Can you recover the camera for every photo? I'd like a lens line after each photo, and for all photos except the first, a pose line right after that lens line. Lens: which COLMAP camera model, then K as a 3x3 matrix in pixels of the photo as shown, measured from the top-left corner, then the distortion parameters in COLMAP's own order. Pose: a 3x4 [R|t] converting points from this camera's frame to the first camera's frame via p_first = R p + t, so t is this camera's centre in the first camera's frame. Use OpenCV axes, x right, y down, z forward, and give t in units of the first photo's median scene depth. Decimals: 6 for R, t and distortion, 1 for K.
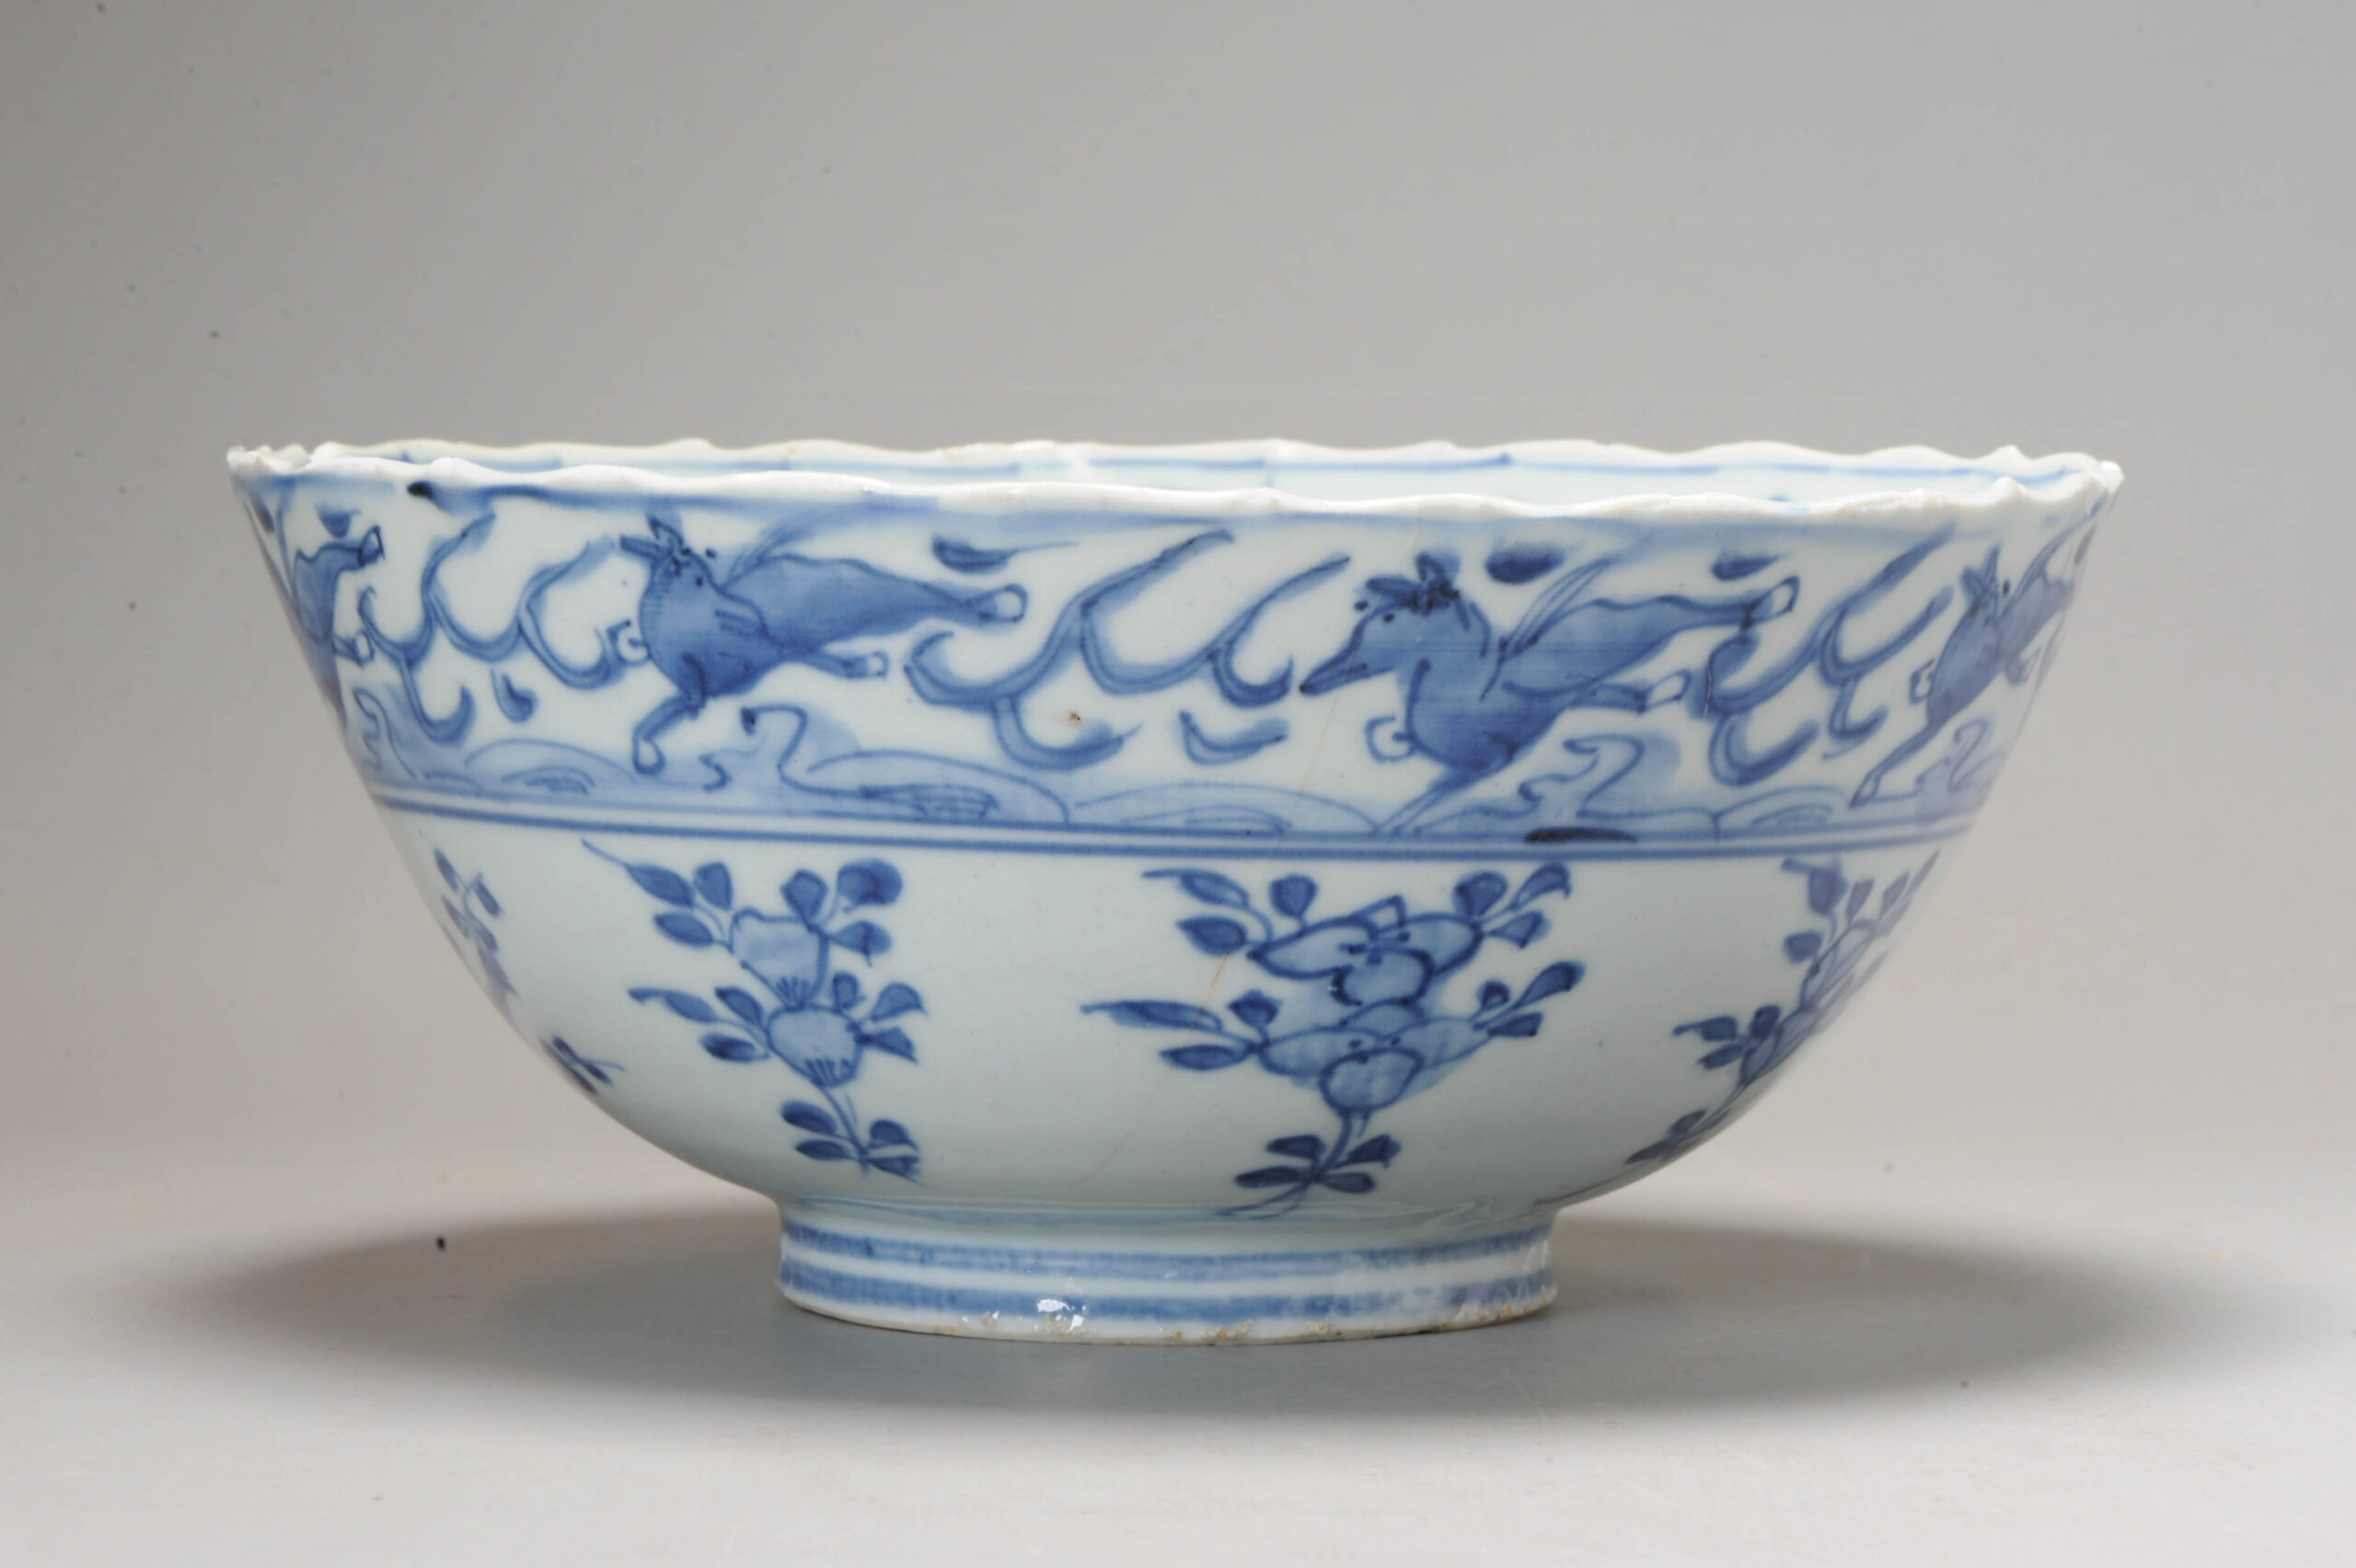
lens RADIAL K [[9165.8, 0, 1176.9], [0, 9165.8, 781.5], [0, 0, 1]] dist [-0.279173, 0.000000]
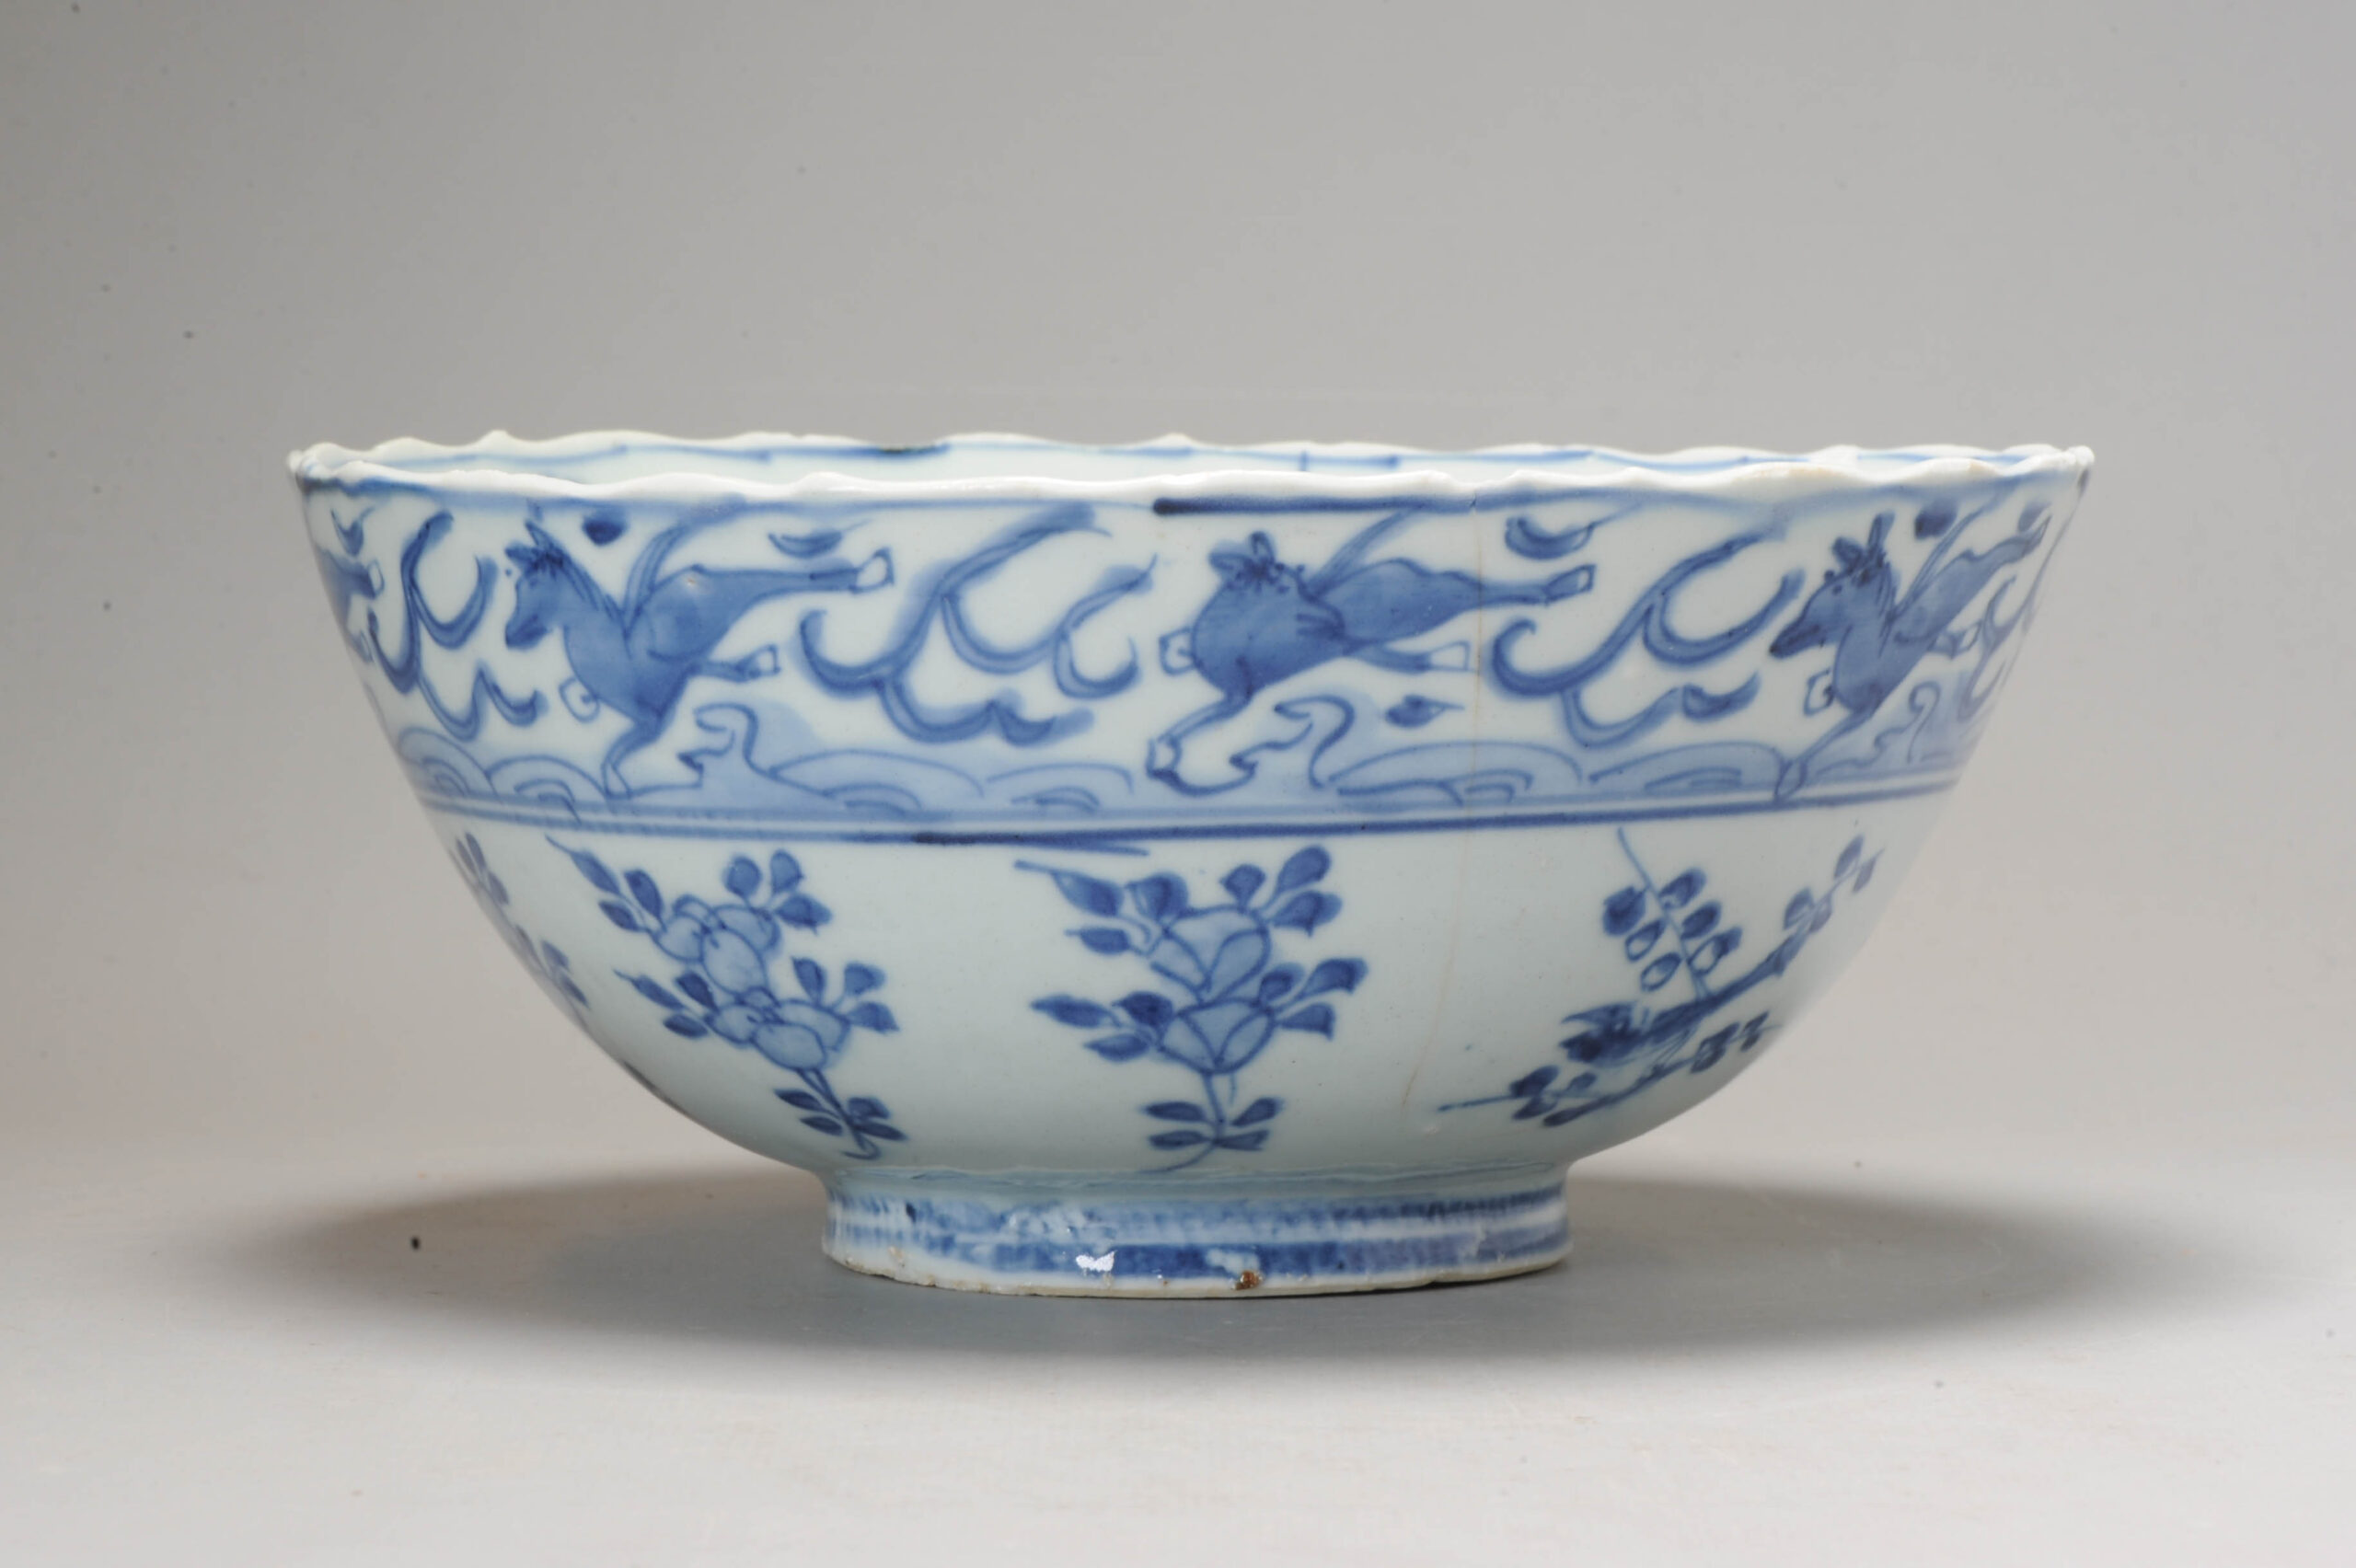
lens RADIAL K [[9165.8, 0, 1182.1], [0, 9165.8, 777.8], [0, 0, 1]] dist [-0.279173, 0.000000]
pose [[-0.569258, -0.054103, 0.820377, -0.931109], [0.042057, 0.994610, 0.094777, -0.105614], [-0.821082, 0.088455, -0.563914, 1.727554]]
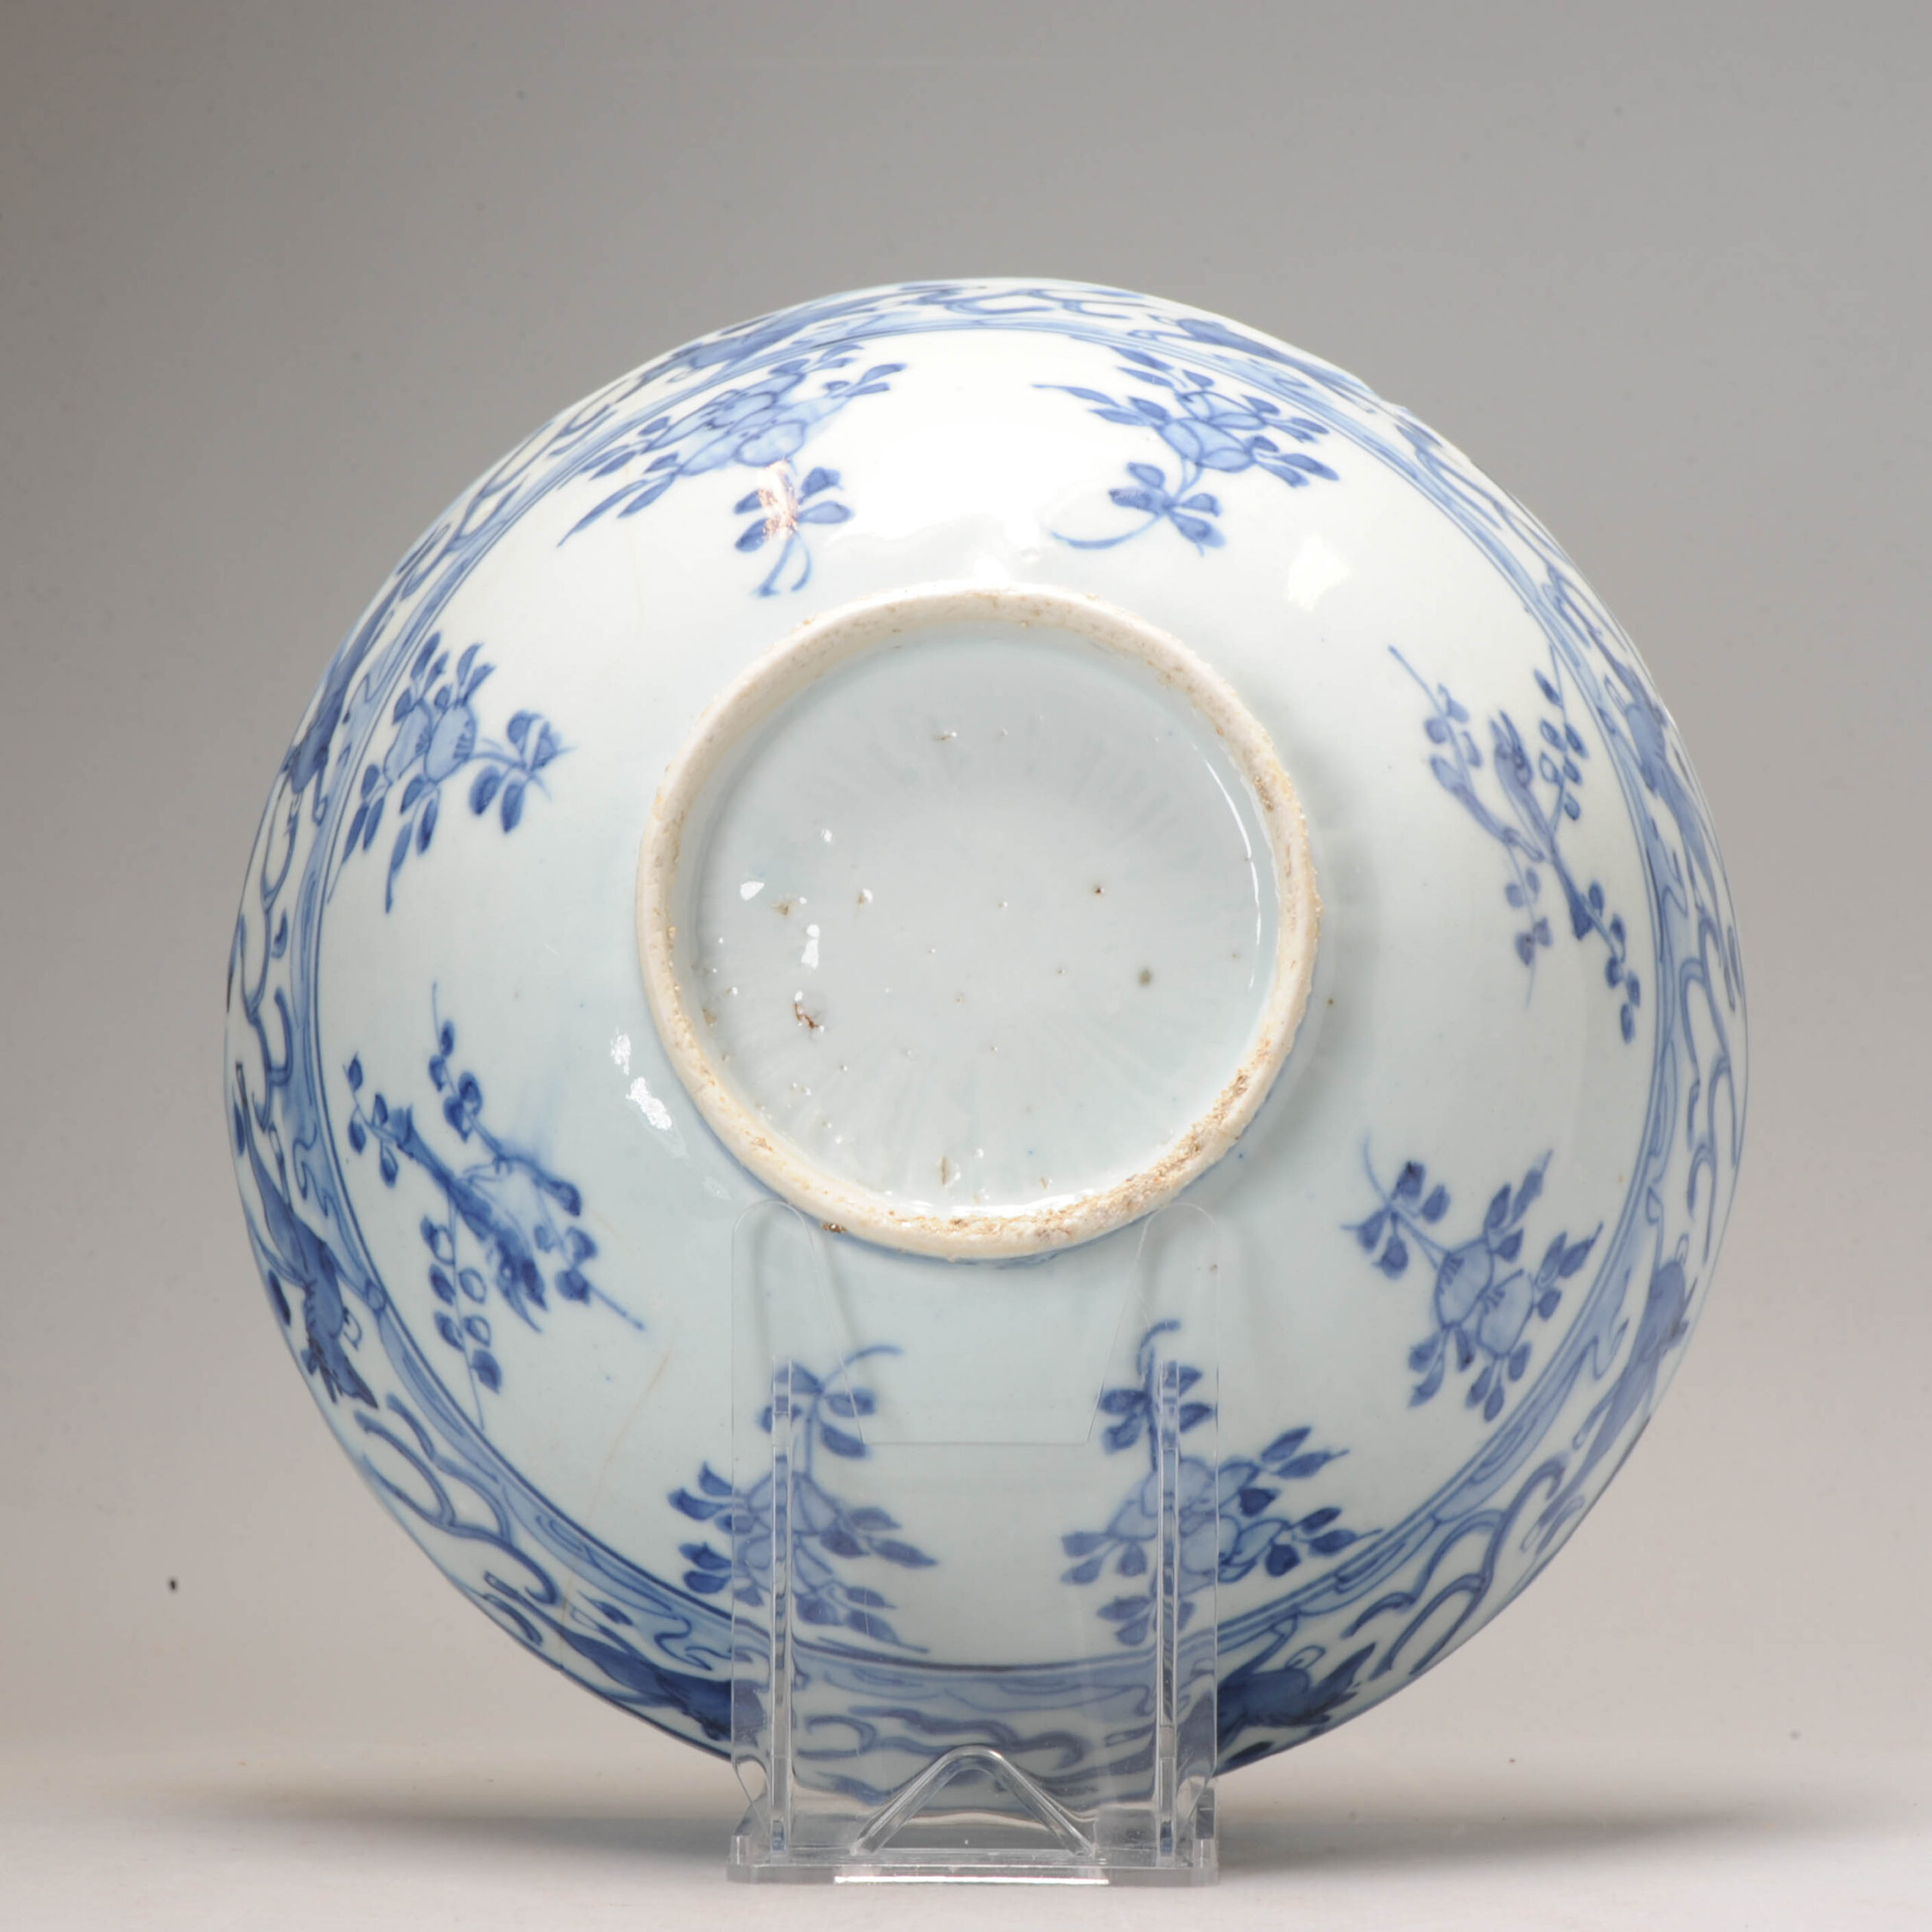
lens RADIAL K [[9482.0, 0, 966.1], [0, 9482.0, 966.4], [0, 0, 1]] dist [-0.396628, 0.000000]
pose [[0.784716, -0.610054, 0.109794, -0.148225], [-0.038662, -0.224954, -0.973602, 1.311016], [0.618649, 0.759756, -0.200111, 1.351363]]
